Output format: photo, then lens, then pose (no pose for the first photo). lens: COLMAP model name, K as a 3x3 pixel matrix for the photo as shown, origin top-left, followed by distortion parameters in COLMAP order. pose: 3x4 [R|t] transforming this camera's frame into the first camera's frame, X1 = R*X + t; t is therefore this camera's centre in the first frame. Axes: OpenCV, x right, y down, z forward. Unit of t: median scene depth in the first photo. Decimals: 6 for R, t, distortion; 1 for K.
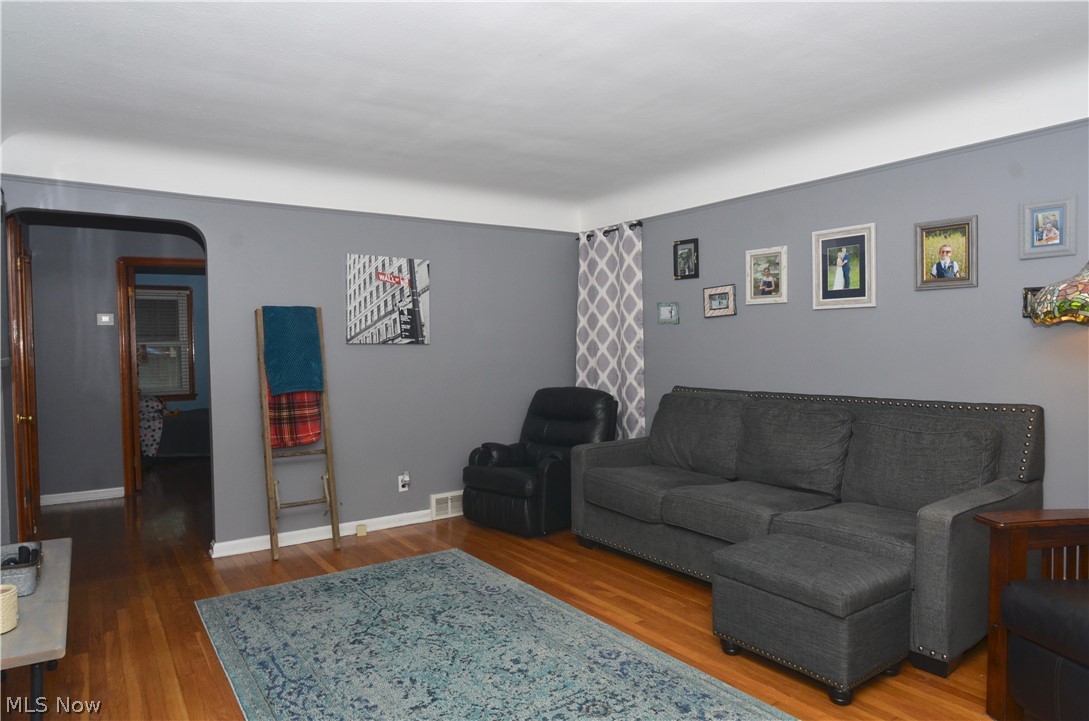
lens RADIAL K [[658.4, 0, 522.7], [0, 658.4, 364.9], [0, 0, 1]] dist [-0.044187, 0.001407]
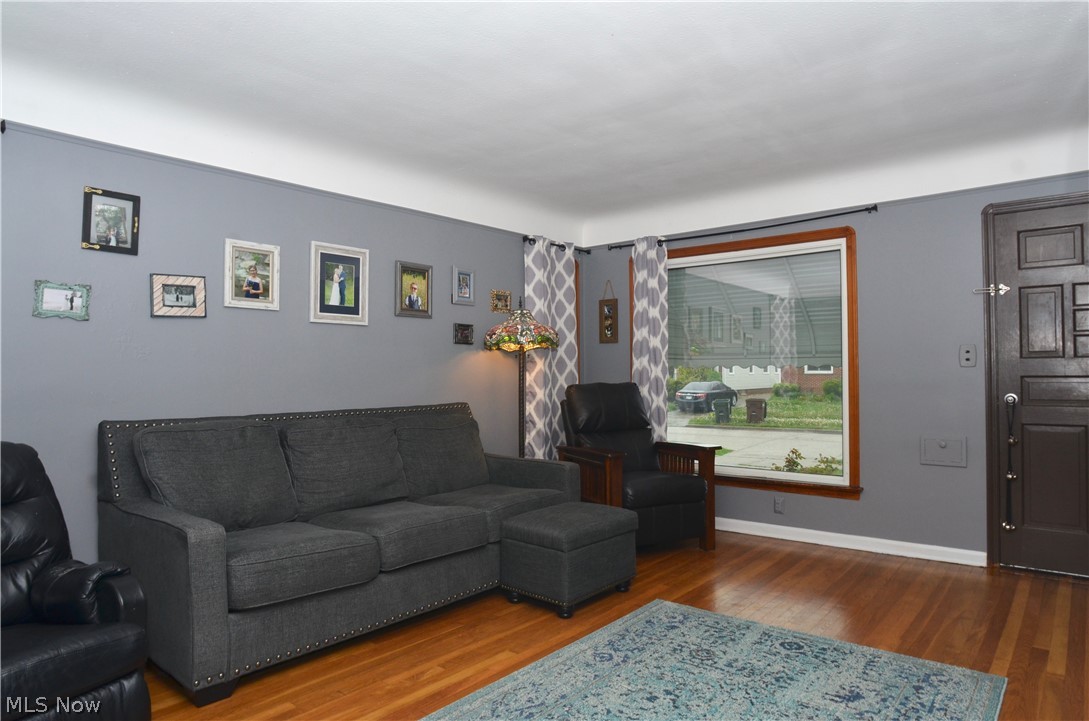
lens RADIAL K [[672.0, 0, 556.7], [0, 672.0, 363.4], [0, 0, 1]] dist [-0.074821, 0.041125]
pose [[-0.280996, 0.026479, 0.959343, -0.613843], [0.038738, 0.999118, -0.016230, 0.005038], [-0.958927, 0.032602, -0.281774, 0.984483]]
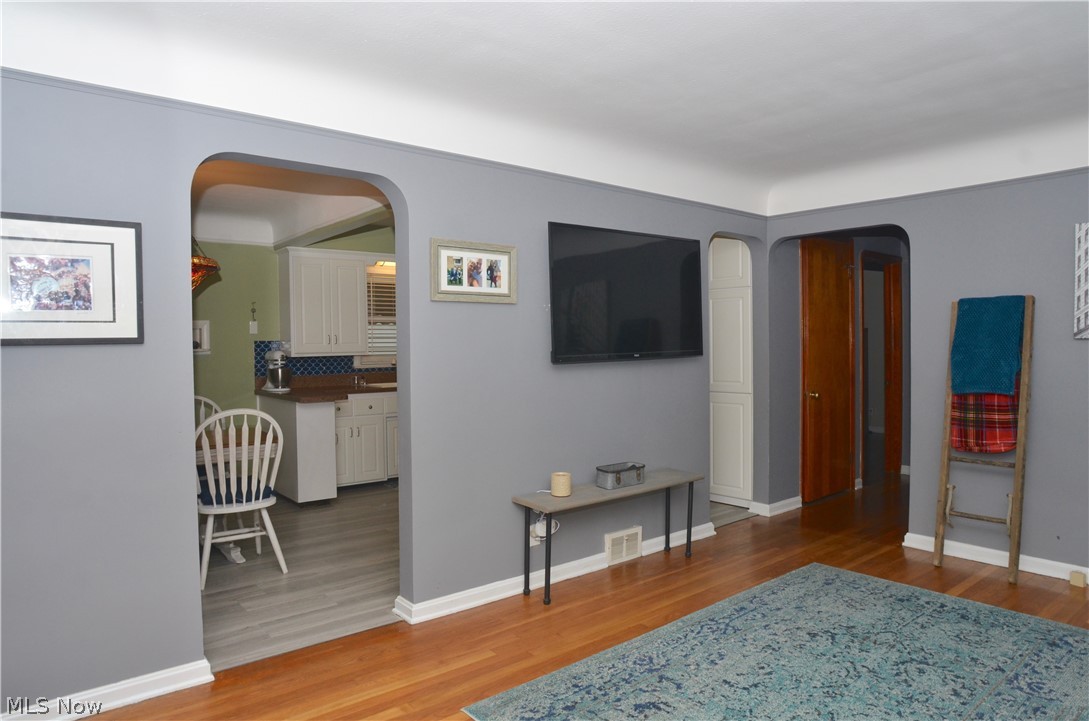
lens RADIAL K [[672.0, 0, 556.7], [0, 672.0, 363.4], [0, 0, 1]] dist [-0.074821, 0.041125]
pose [[0.101162, 0.041918, -0.993987, 0.555402], [-0.018059, 0.999025, 0.040292, -0.028301], [0.994706, 0.013875, 0.101820, 0.376171]]
